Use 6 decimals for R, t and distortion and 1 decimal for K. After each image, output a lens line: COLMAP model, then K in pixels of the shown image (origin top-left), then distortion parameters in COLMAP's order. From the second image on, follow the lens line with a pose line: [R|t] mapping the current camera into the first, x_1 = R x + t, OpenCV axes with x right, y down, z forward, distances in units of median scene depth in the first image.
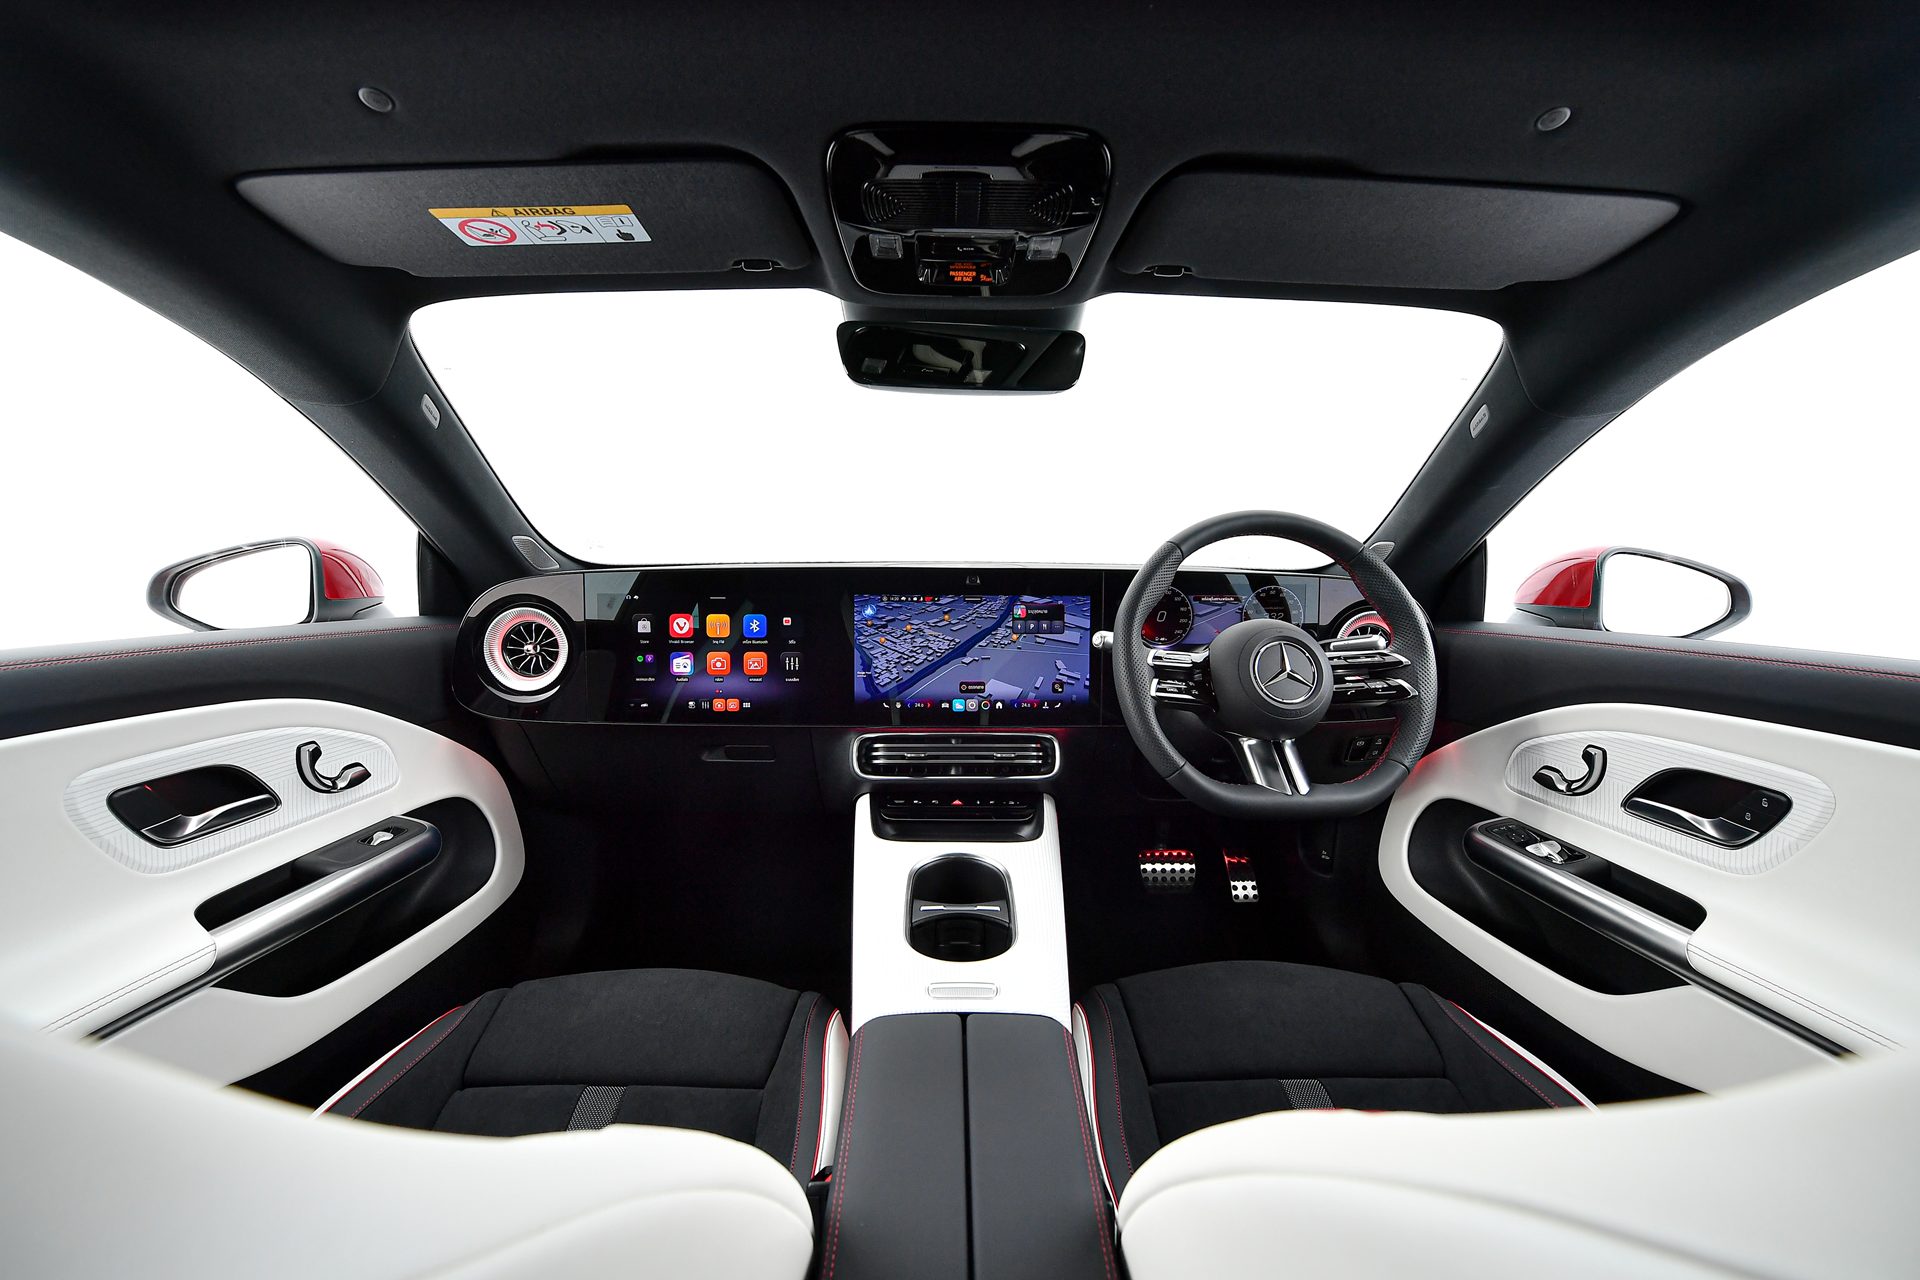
lens RADIAL K [[792.6, 0, 960.0], [0, 792.6, 640.0], [0, 0, 1]] dist [-0.000021, 0.000000]
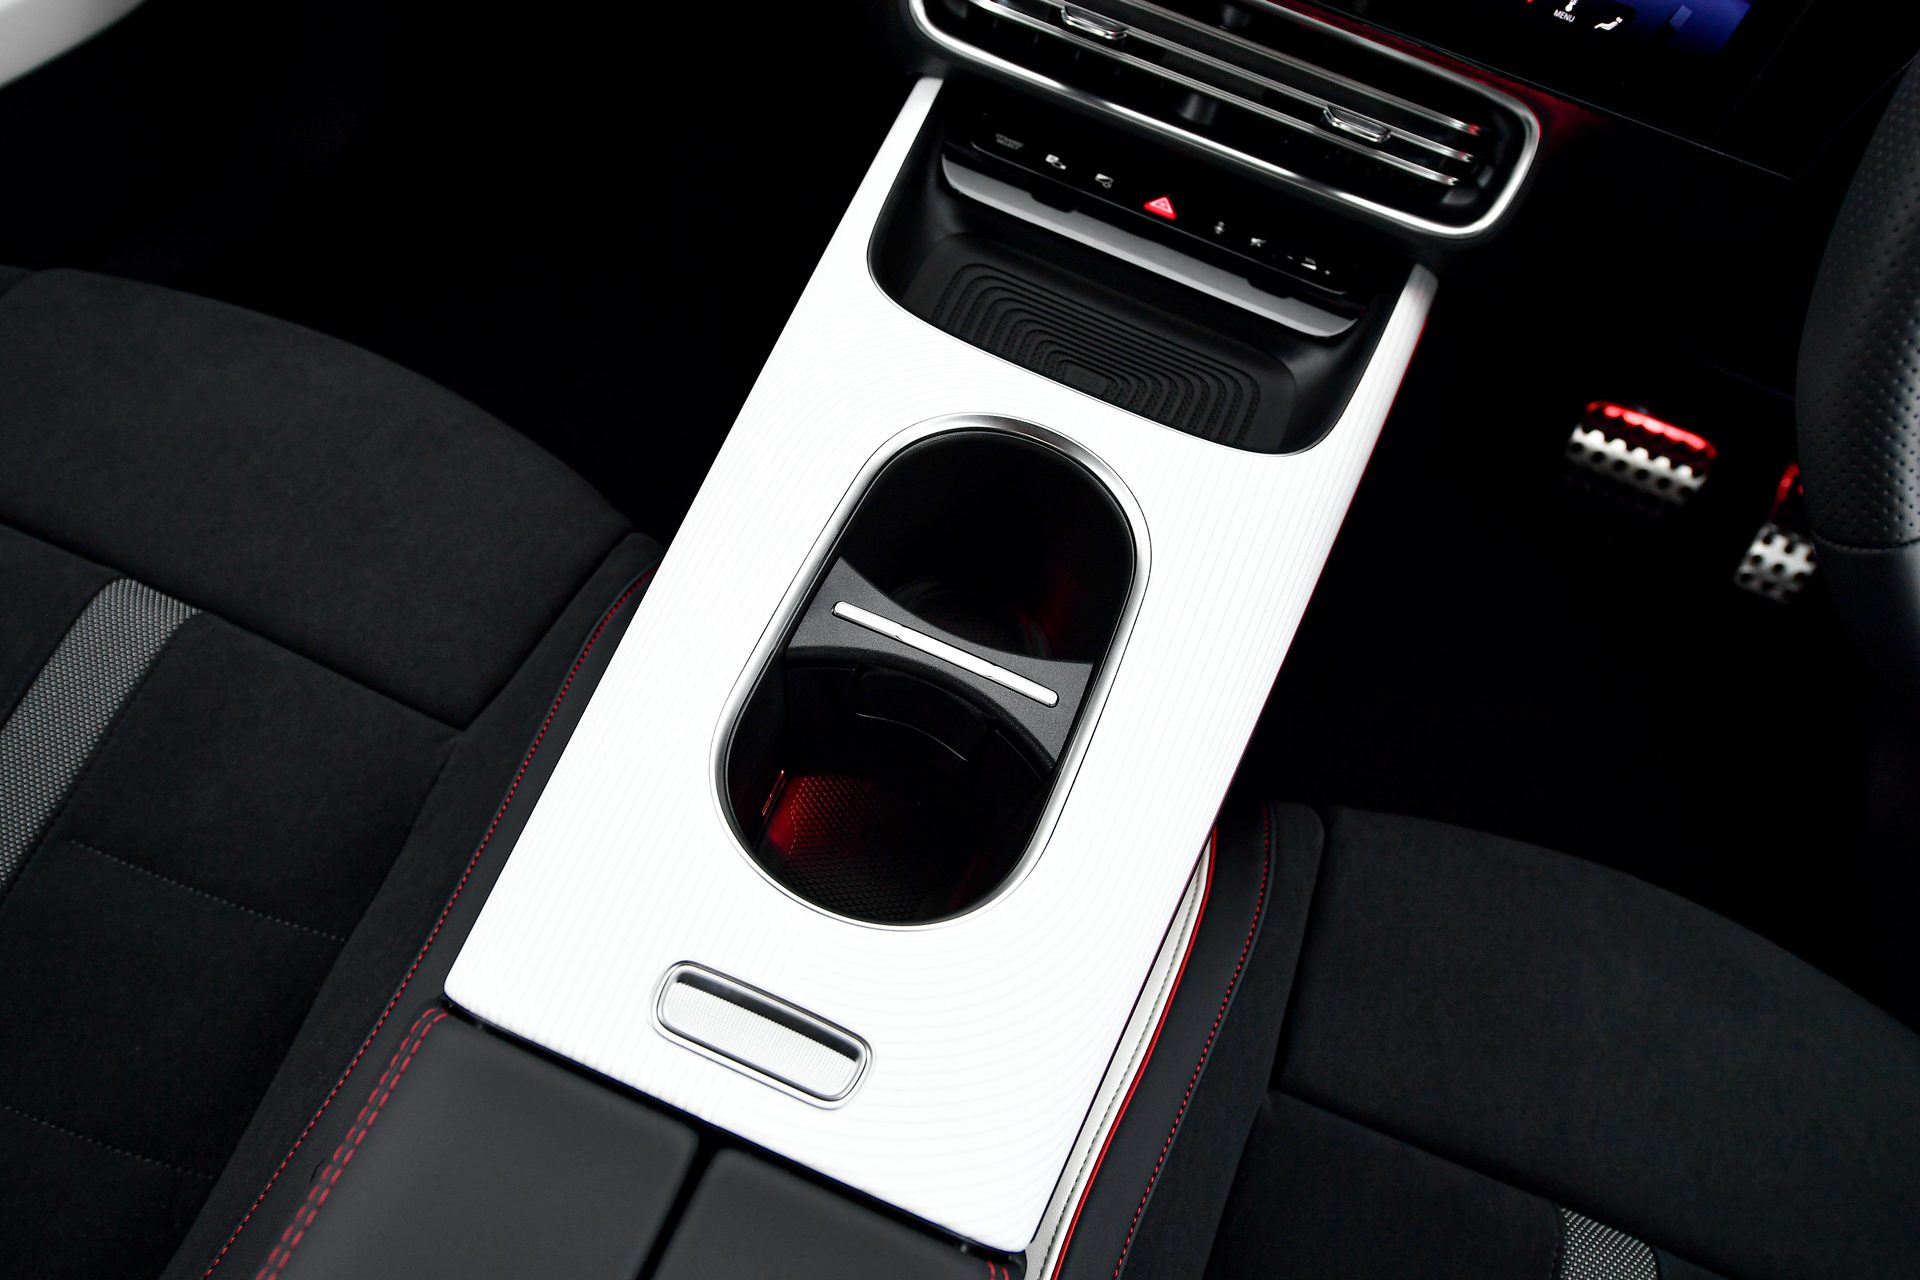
lens RADIAL K [[1270.3, 0, 960.1], [0, 1270.3, 675.7], [0, 0, 1]] dist [0.002723, 0.001119]
pose [[0.917689, 0.391357, -0.068458, 0.033569], [-0.237779, 0.679052, 0.694514, -0.020810], [0.318290, -0.621070, 0.716215, 0.442191]]
